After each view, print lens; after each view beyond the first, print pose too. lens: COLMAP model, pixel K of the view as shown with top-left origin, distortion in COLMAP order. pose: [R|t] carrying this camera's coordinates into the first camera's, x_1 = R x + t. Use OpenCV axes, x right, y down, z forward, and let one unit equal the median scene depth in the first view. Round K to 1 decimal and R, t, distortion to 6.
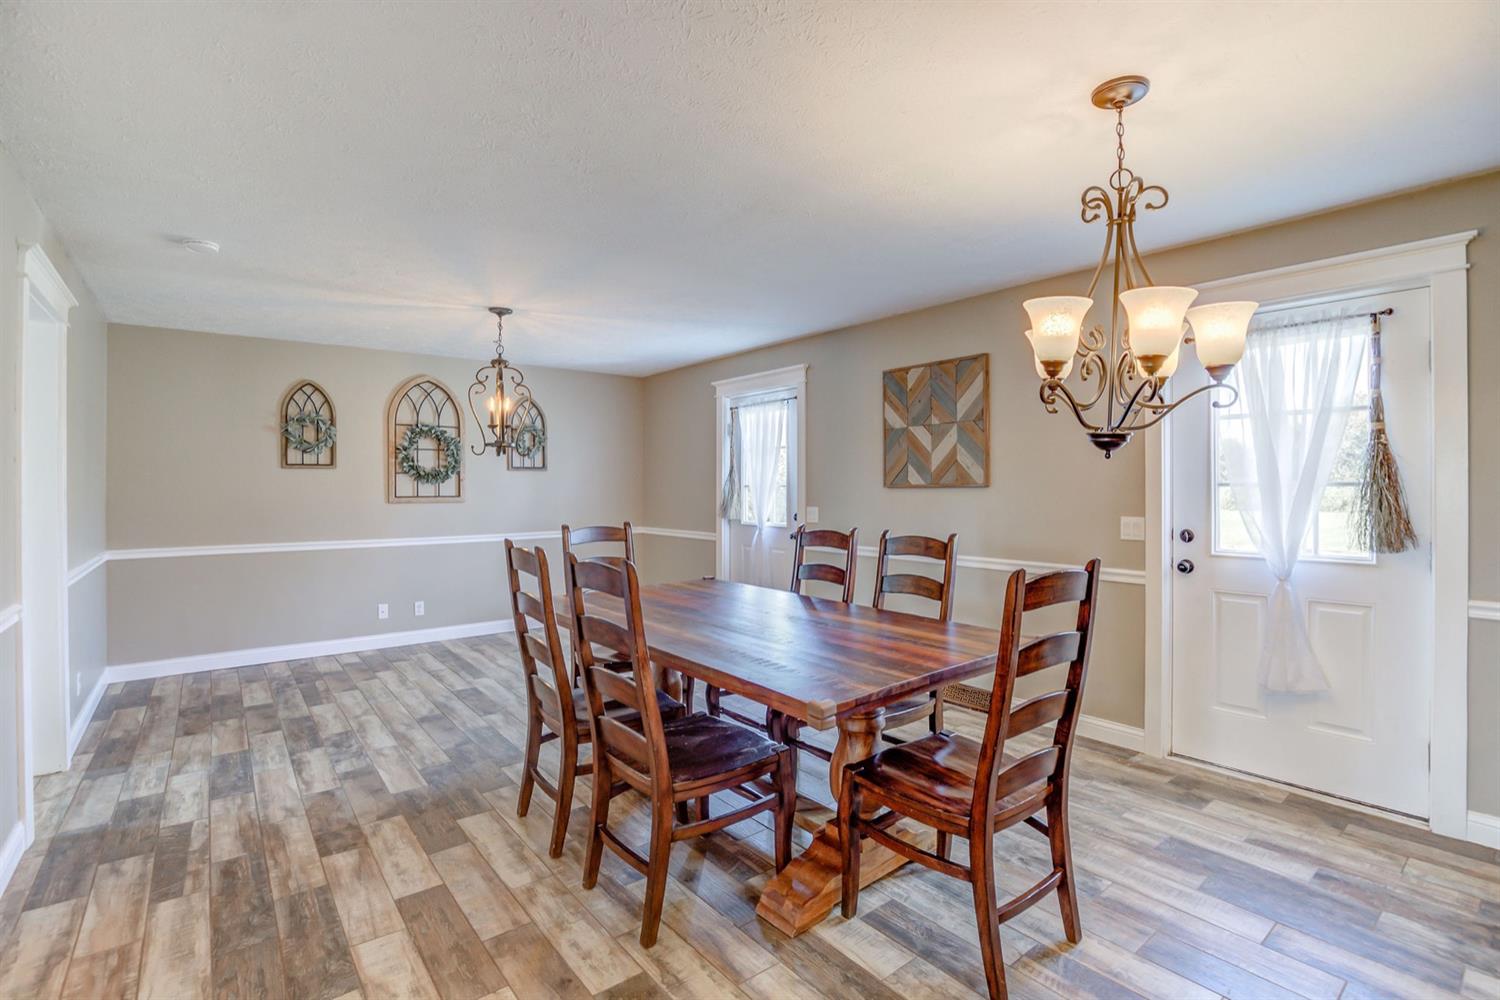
lens RADIAL K [[694.4, 0, 766.5], [0, 694.4, 491.1], [0, 0, 1]] dist [-0.026585, 0.001347]
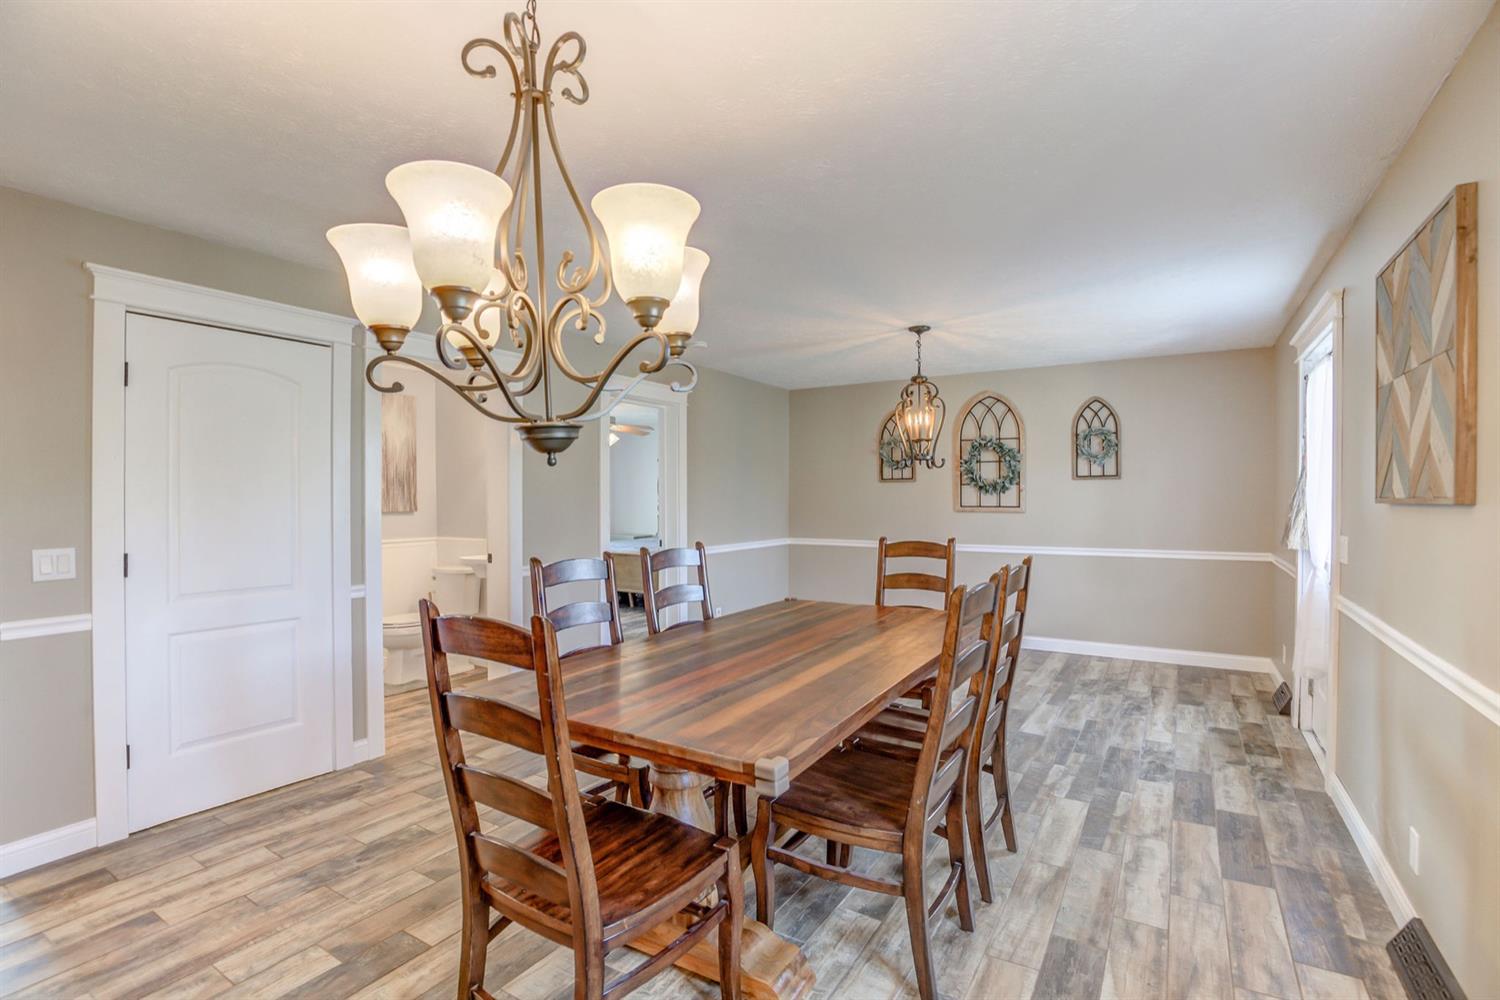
lens RADIAL K [[696.5, 0, 747.8], [0, 696.5, 495.0], [0, 0, 1]] dist [-0.015052, 0.000364]
pose [[0.317565, 0.000573, -0.948236, 0.715424], [-0.006145, 0.999980, -0.001454, -0.011144], [0.948216, 0.006289, 0.317562, 0.574626]]
